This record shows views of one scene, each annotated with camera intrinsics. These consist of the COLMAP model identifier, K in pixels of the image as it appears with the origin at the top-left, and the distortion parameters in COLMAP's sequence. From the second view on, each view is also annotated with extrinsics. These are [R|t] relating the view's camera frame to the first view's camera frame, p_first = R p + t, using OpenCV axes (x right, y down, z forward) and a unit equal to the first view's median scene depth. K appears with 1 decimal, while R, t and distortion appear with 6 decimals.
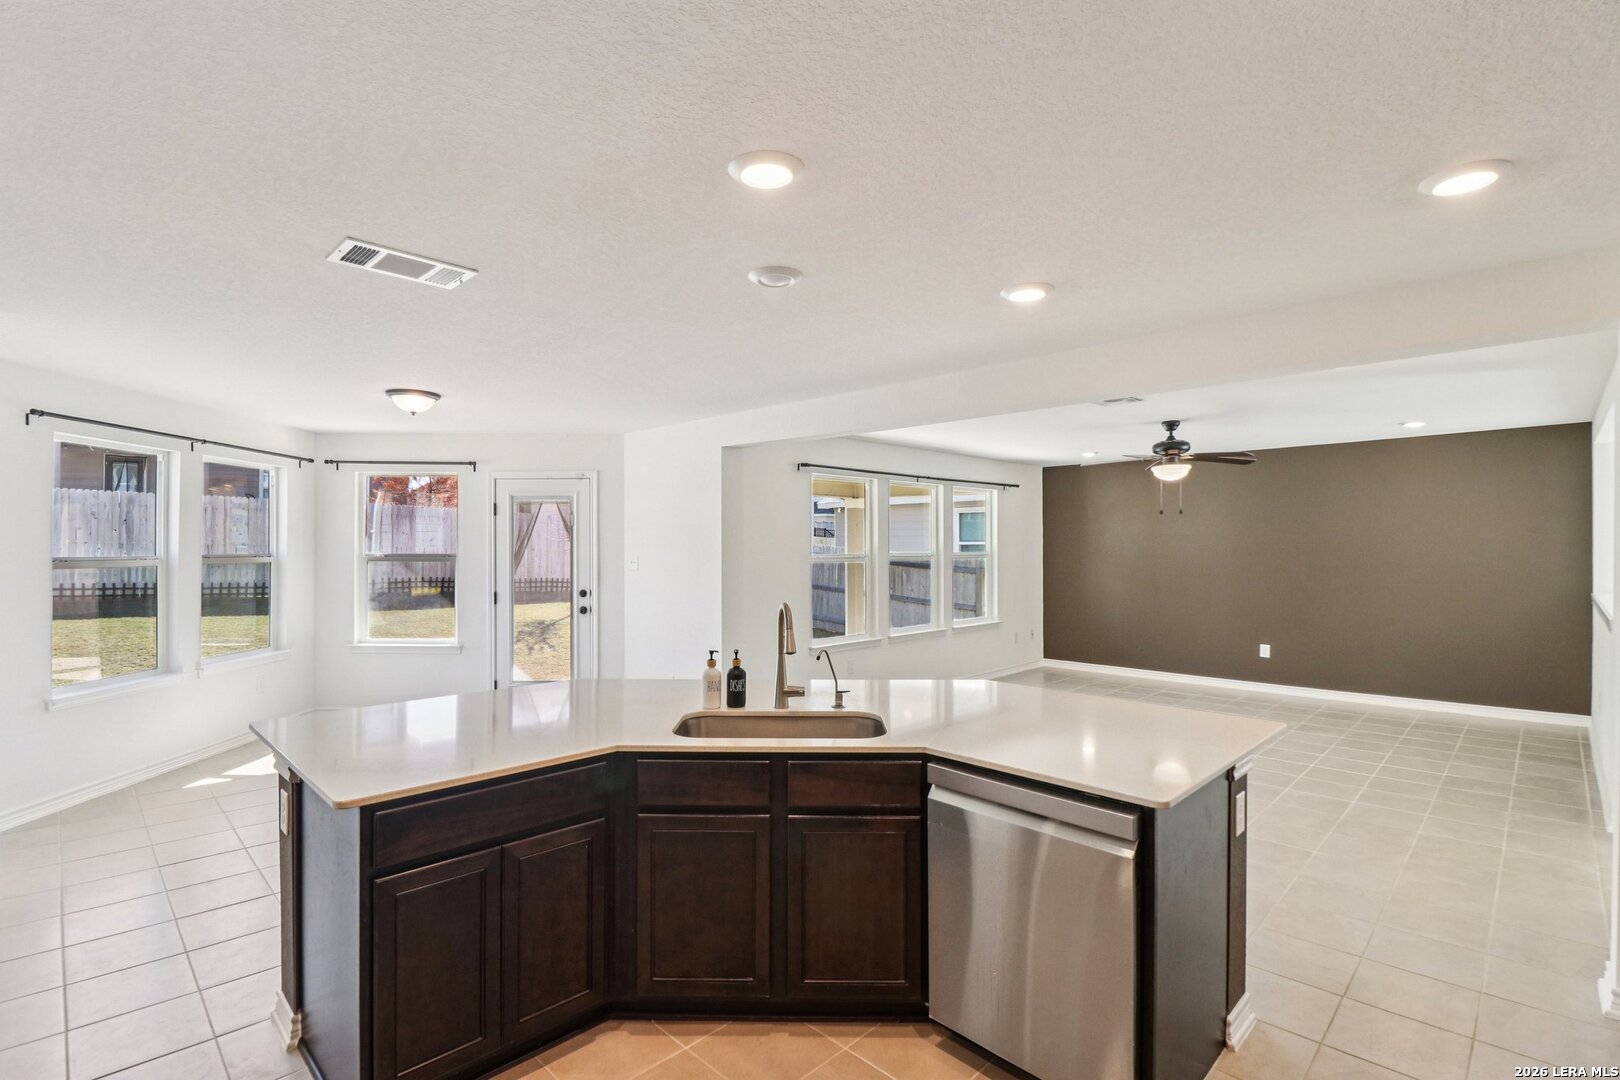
lens RADIAL K [[763.3, 0, 834.8], [0, 763.3, 539.0], [0, 0, 1]] dist [-0.006043, -0.009858]
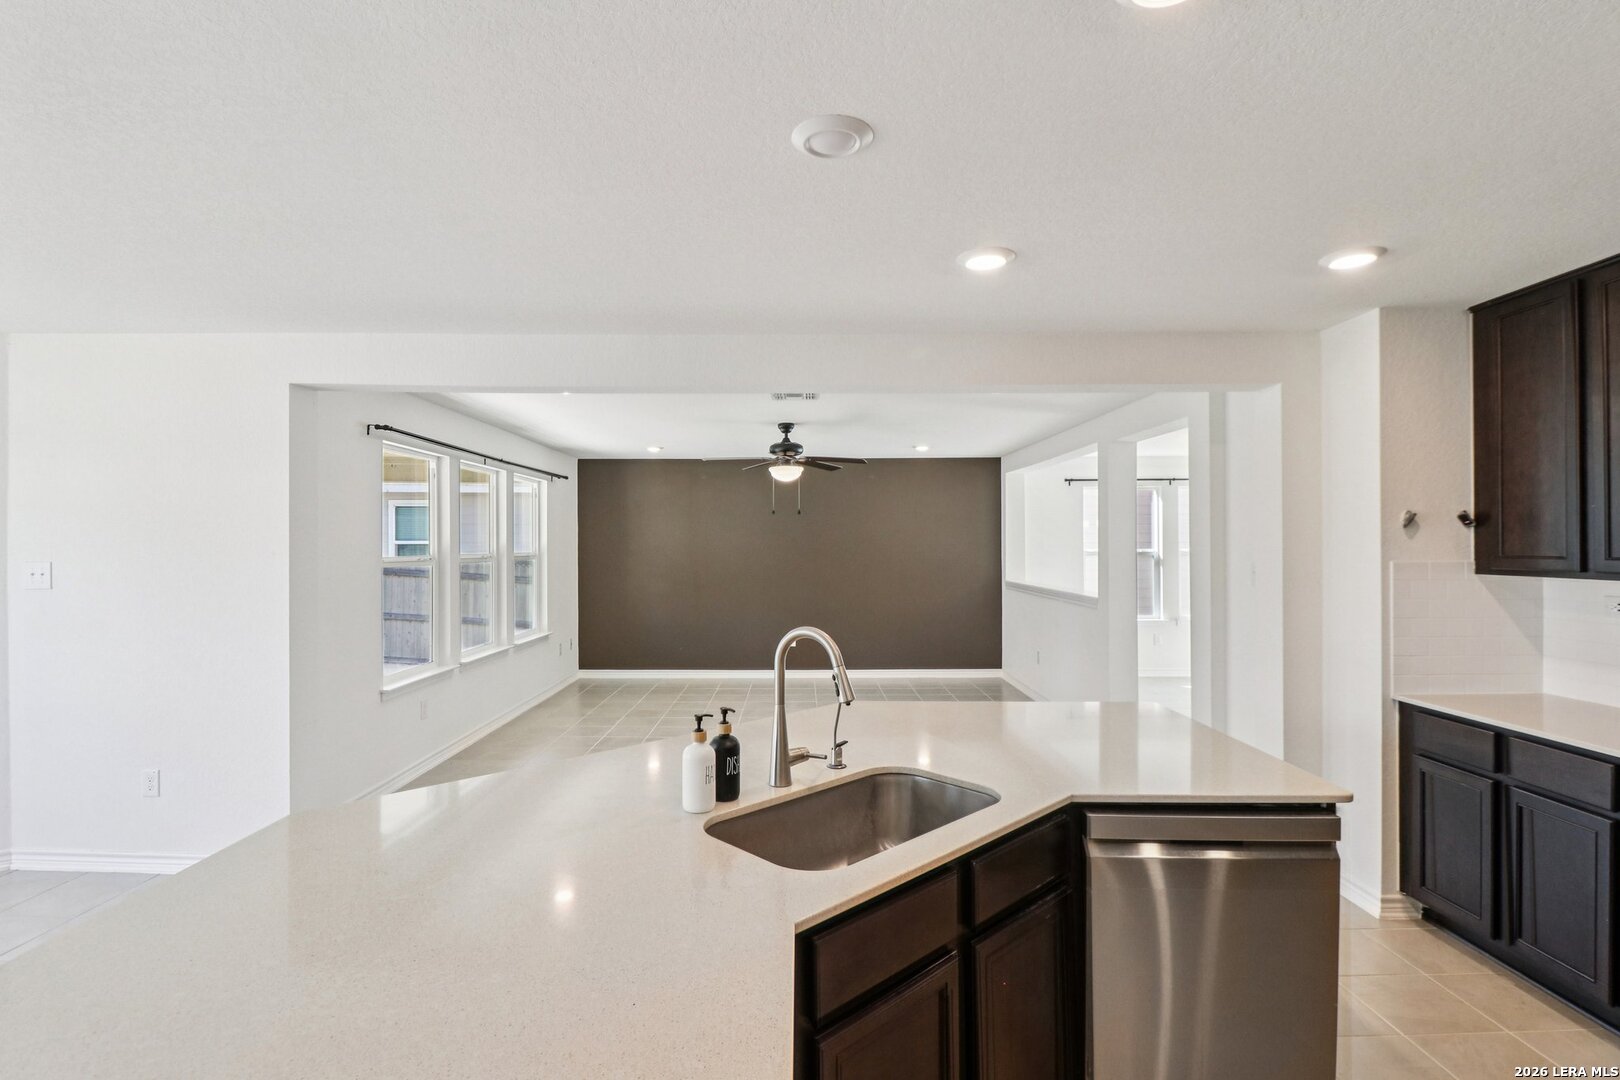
lens RADIAL K [[763.3, 0, 804.0], [0, 763.3, 531.6], [0, 0, 1]] dist [-0.006043, -0.009858]
pose [[0.716138, 0.014213, 0.697814, -0.250727], [-0.006321, 0.999884, -0.013878, 0.004472], [-0.697930, 0.005528, 0.716144, 0.245047]]
